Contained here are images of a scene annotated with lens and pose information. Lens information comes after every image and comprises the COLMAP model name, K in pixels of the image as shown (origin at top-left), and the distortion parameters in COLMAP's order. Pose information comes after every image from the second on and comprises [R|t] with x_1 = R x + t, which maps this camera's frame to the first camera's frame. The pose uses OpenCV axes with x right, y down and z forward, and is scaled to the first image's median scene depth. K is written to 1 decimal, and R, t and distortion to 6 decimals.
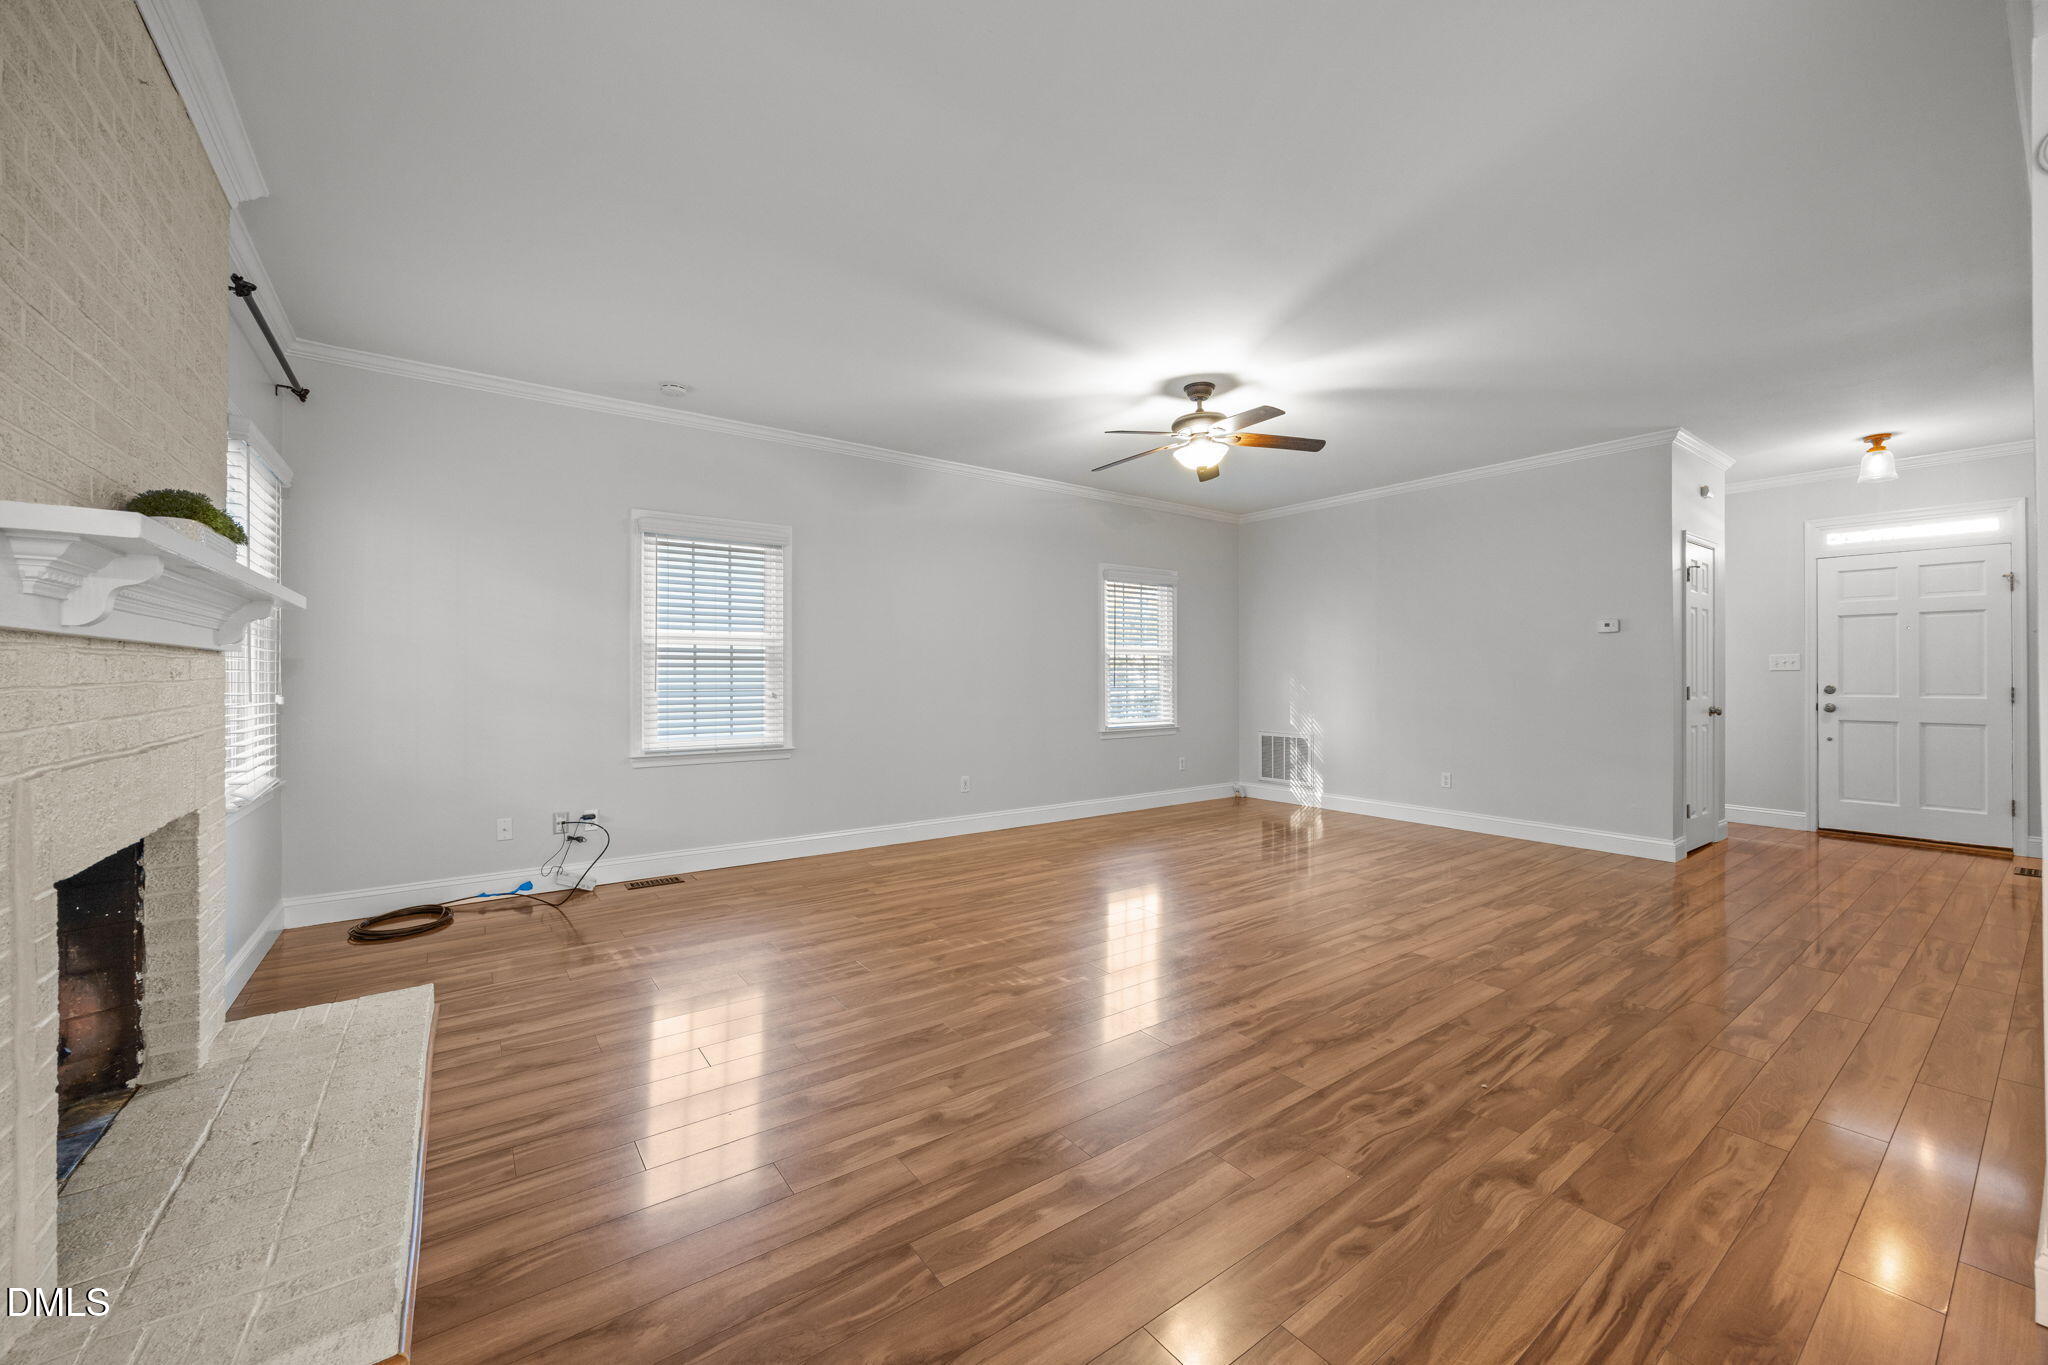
lens RADIAL K [[776.9, 0, 1024.0], [0, 776.9, 682.5], [0, 0, 1]] dist [0.000774, 0.000161]
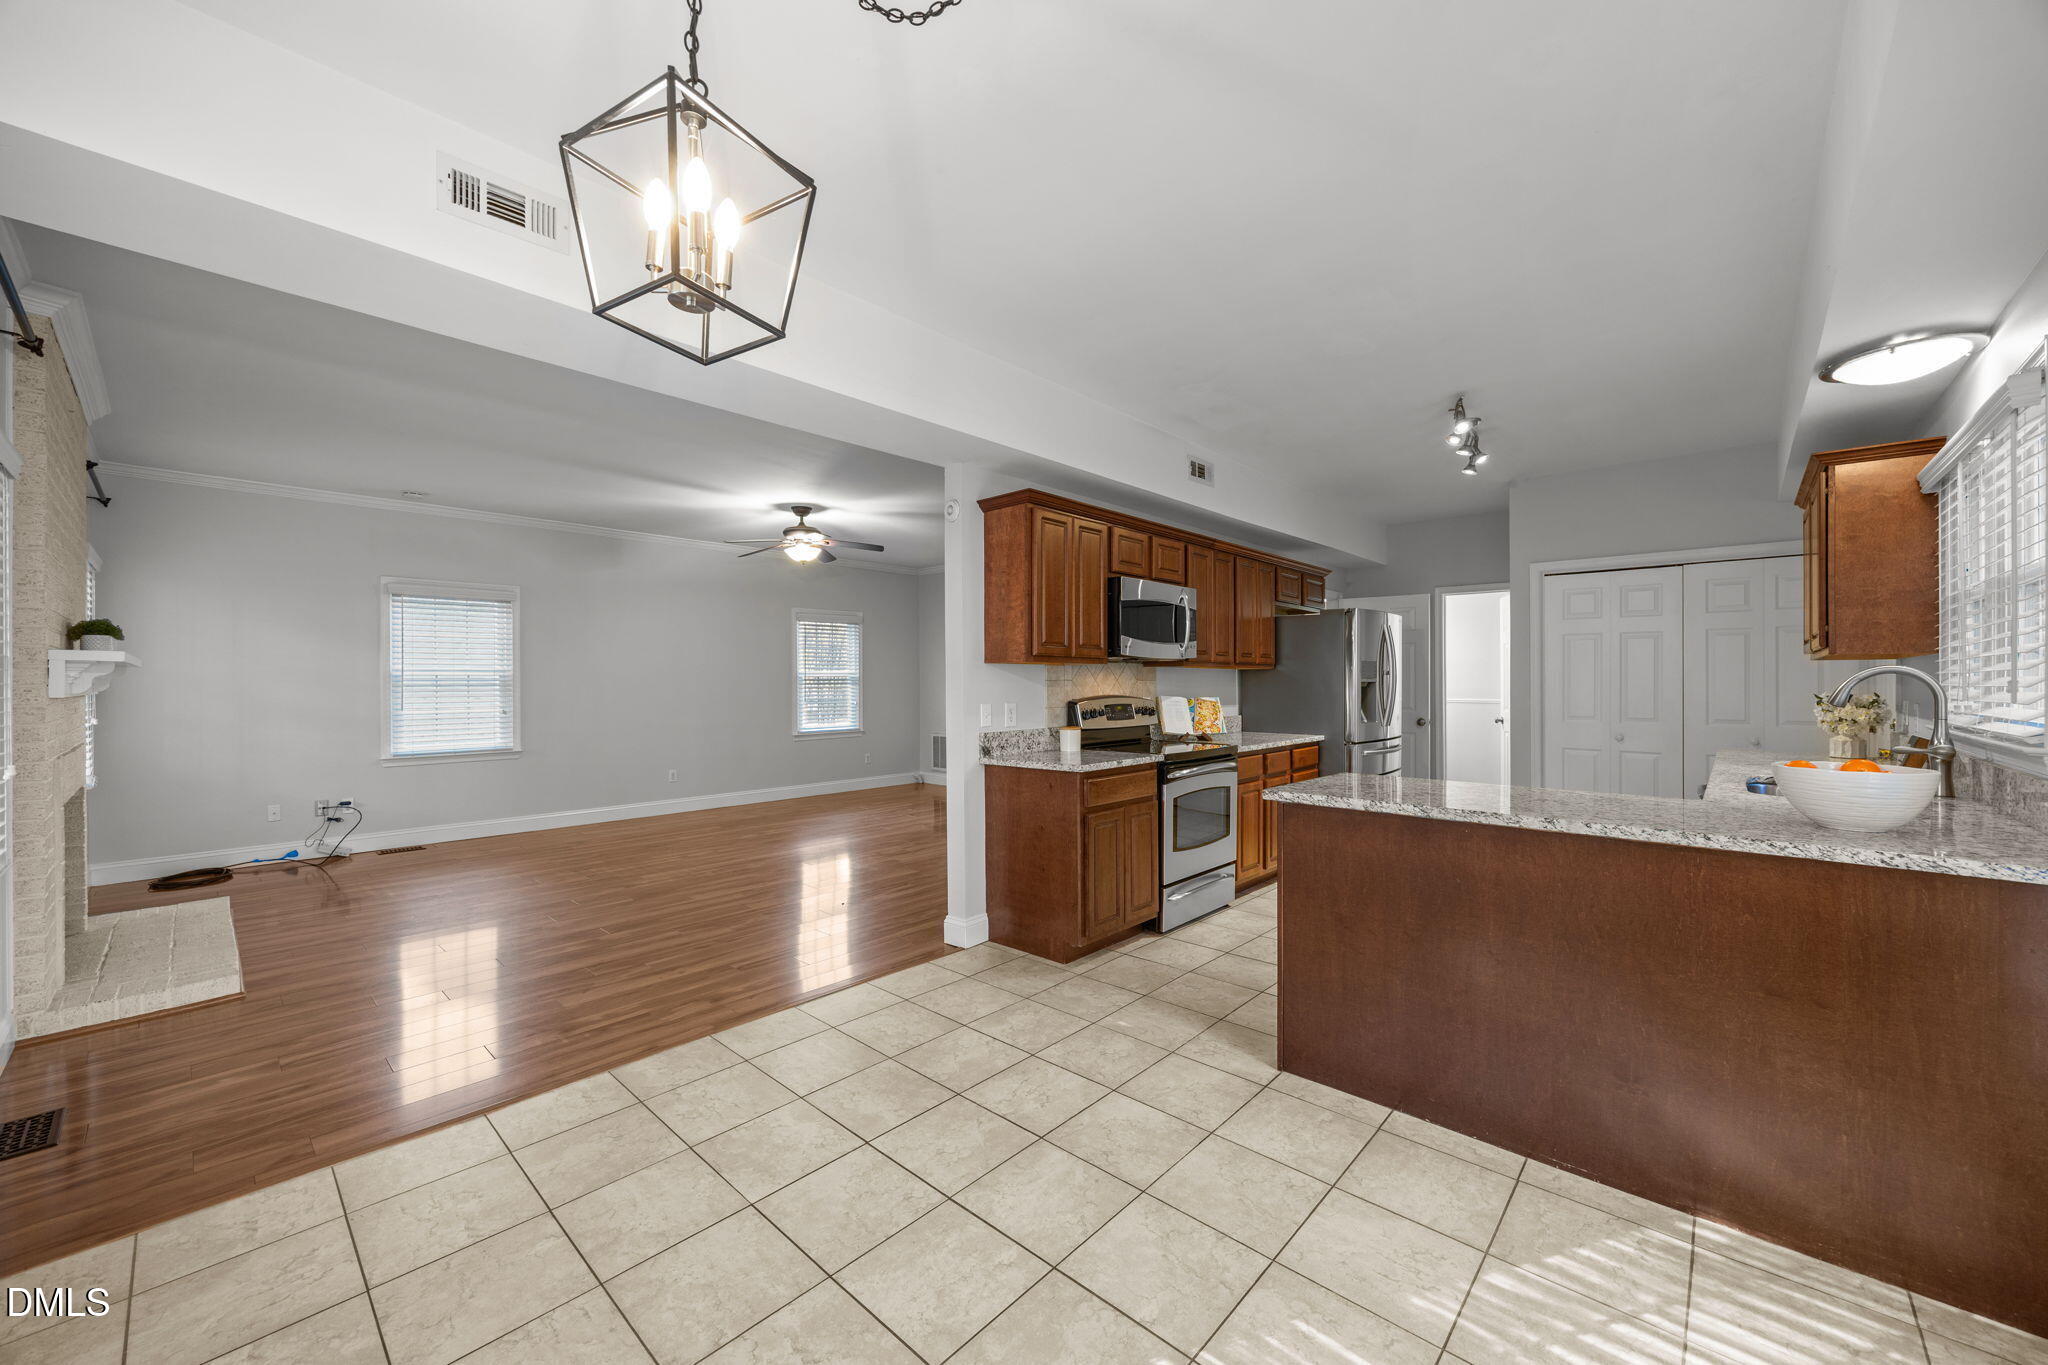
lens RADIAL K [[774.8, 0, 1024.3], [0, 774.8, 687.2], [0, 0, 1]] dist [-0.000517, -0.000388]
pose [[0.980917, -0.005620, 0.194343, 0.338787], [0.005915, 0.999982, -0.000936, -0.021905], [-0.194335, 0.002068, 0.980933, -0.553833]]
